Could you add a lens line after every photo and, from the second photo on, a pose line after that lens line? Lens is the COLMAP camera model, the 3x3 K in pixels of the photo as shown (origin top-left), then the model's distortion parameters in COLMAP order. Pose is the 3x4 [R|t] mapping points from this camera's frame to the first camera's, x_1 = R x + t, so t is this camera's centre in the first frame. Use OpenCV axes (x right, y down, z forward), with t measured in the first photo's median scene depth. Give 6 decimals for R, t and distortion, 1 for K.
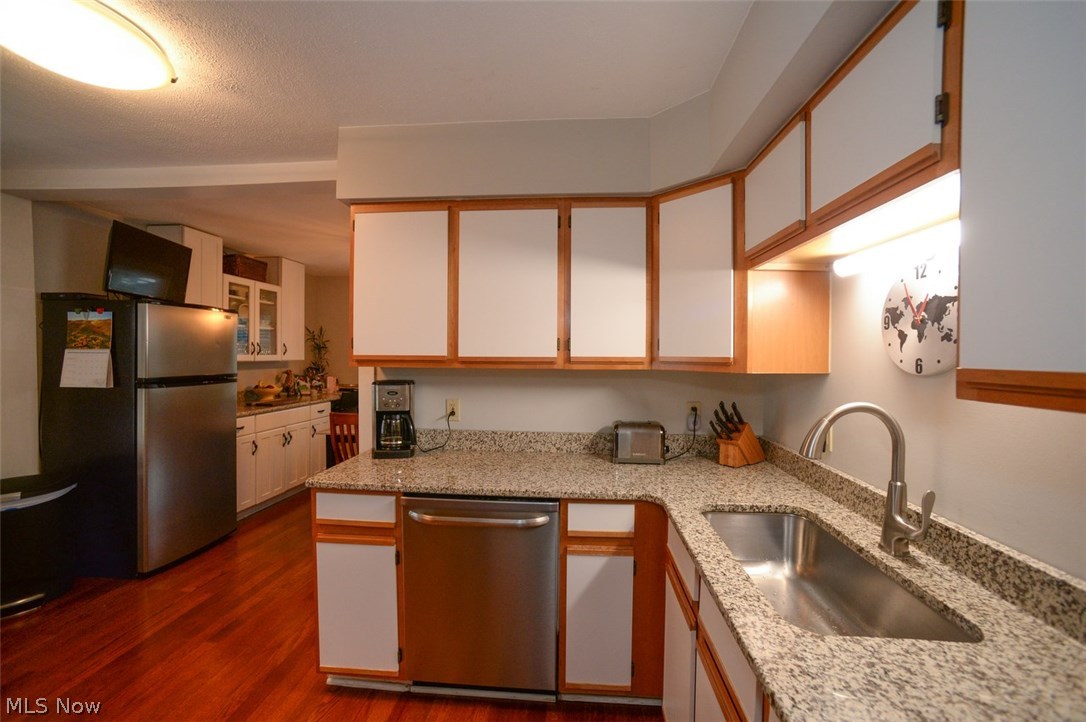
lens RADIAL K [[446.1, 0, 540.5], [0, 446.1, 361.4], [0, 0, 1]] dist [-0.064883, 0.030705]
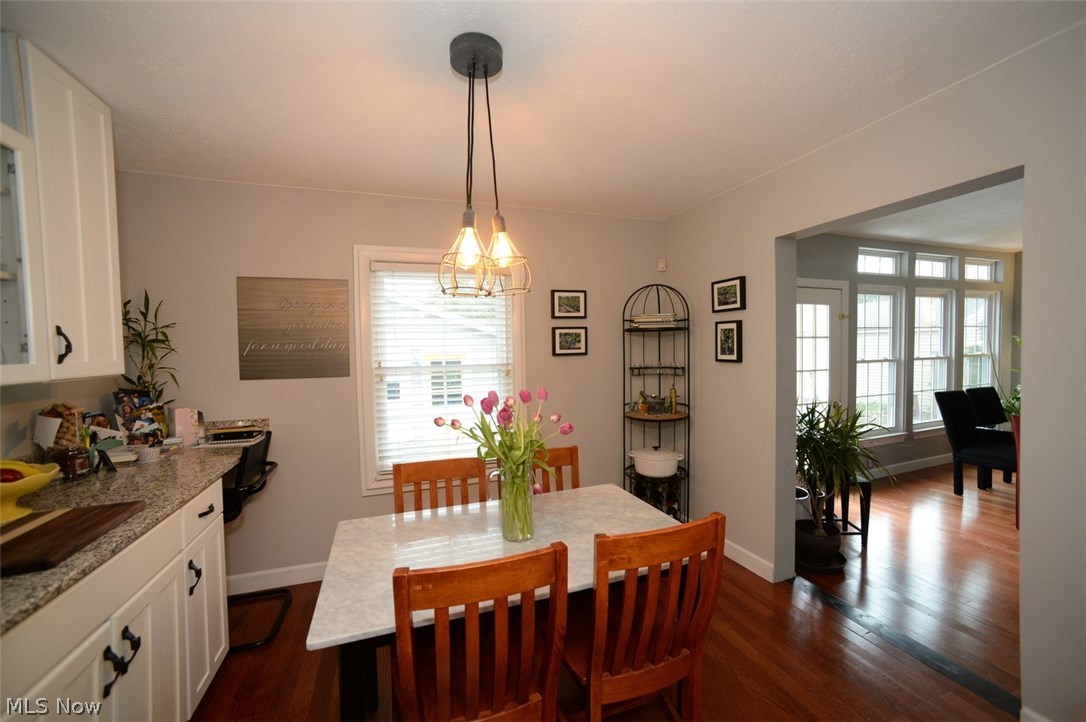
lens RADIAL K [[446.1, 0, 540.5], [0, 446.1, 361.4], [0, 0, 1]] dist [-0.064883, 0.030705]
pose [[0.915191, -0.039684, 0.401063, -0.624388], [0.032100, 0.999156, 0.025614, -0.020210], [-0.401741, -0.010568, 0.915692, 0.912605]]
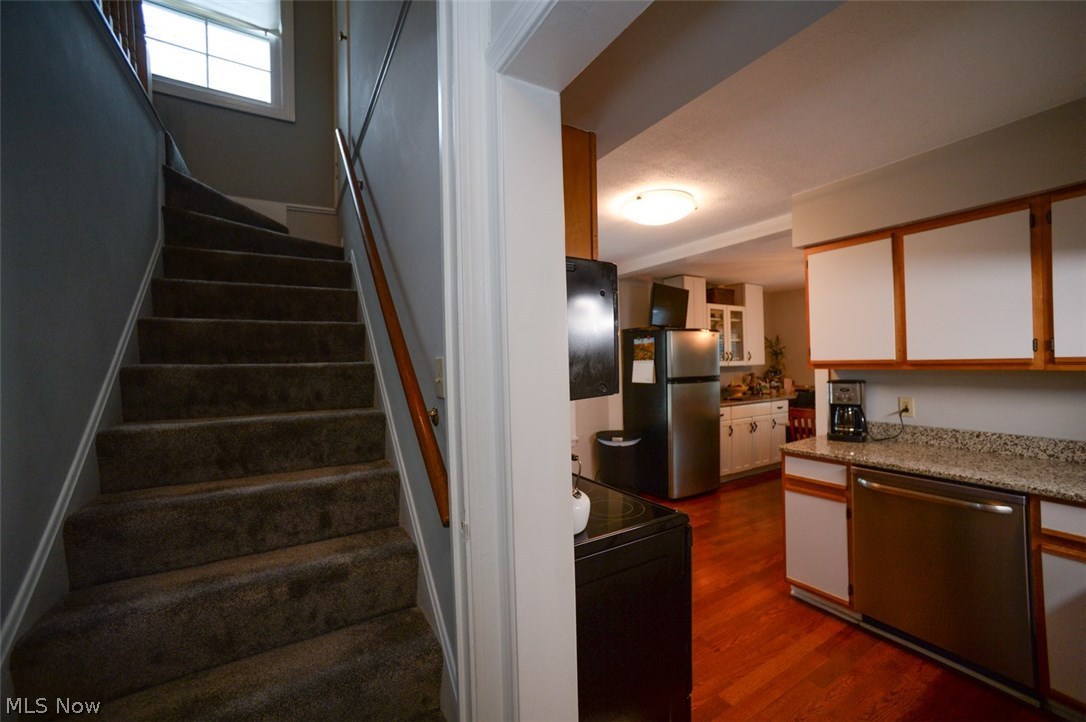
lens RADIAL K [[446.1, 0, 540.5], [0, 446.1, 361.4], [0, 0, 1]] dist [-0.064883, 0.030705]
pose [[0.585047, -0.021441, -0.810716, 0.134330], [0.014510, 0.999767, -0.015970, -0.001961], [0.810870, -0.002420, 0.585221, -0.346940]]
